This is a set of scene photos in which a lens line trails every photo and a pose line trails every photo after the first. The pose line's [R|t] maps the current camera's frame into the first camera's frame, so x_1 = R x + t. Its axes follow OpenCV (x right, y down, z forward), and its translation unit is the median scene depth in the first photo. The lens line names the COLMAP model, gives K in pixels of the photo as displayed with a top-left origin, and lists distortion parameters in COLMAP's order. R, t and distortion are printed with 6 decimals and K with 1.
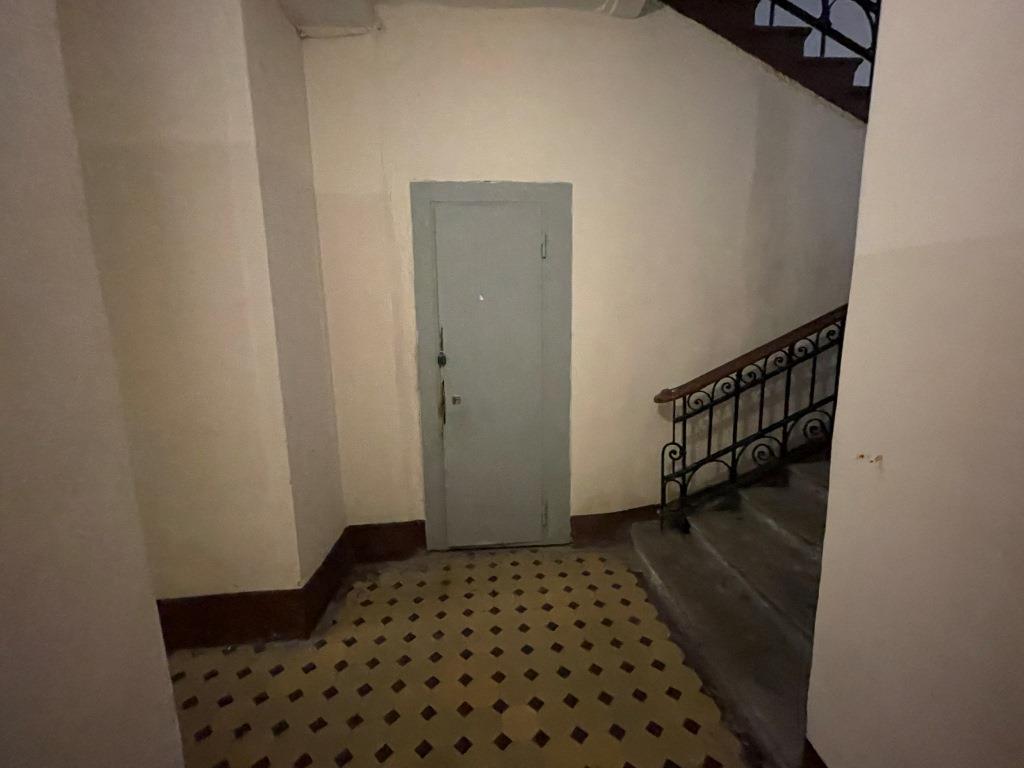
lens RADIAL K [[415.3, 0, 511.0], [0, 415.3, 381.9], [0, 0, 1]] dist [-0.002303, -0.000016]
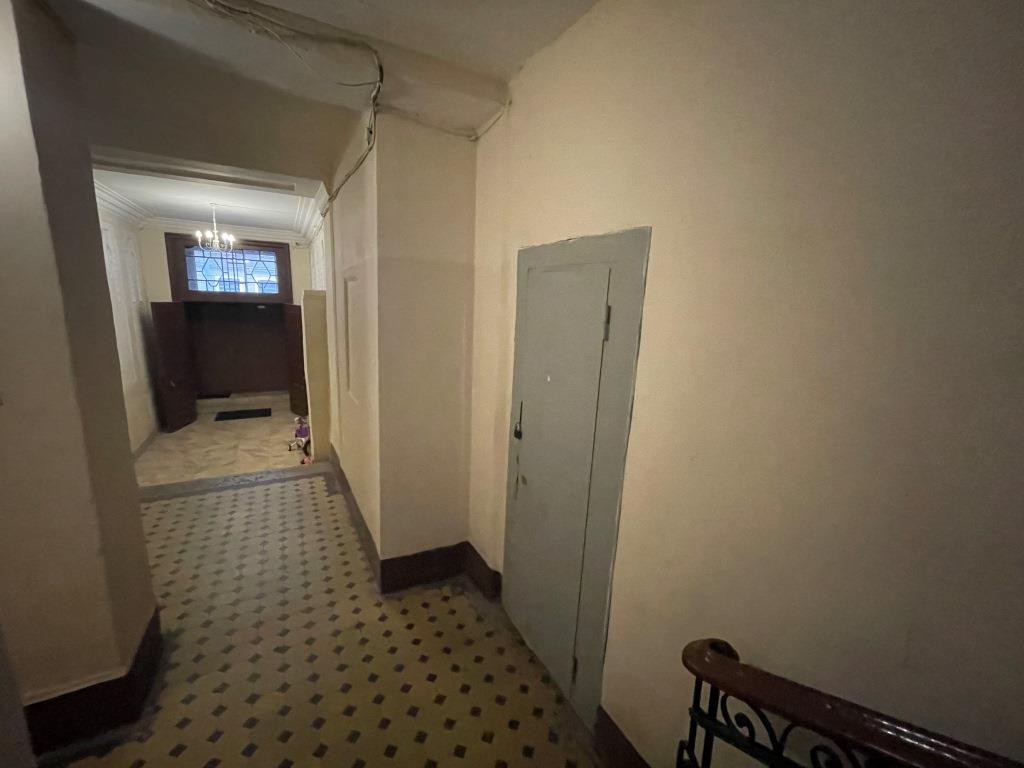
lens RADIAL K [[415.3, 0, 511.3], [0, 415.3, 382.3], [0, 0, 1]] dist [-0.002303, -0.000016]
pose [[0.414761, 0.206624, -0.886160, 0.667776], [-0.185296, 0.972650, 0.140064, -0.307552], [0.890864, 0.106109, 0.441704, 0.578267]]
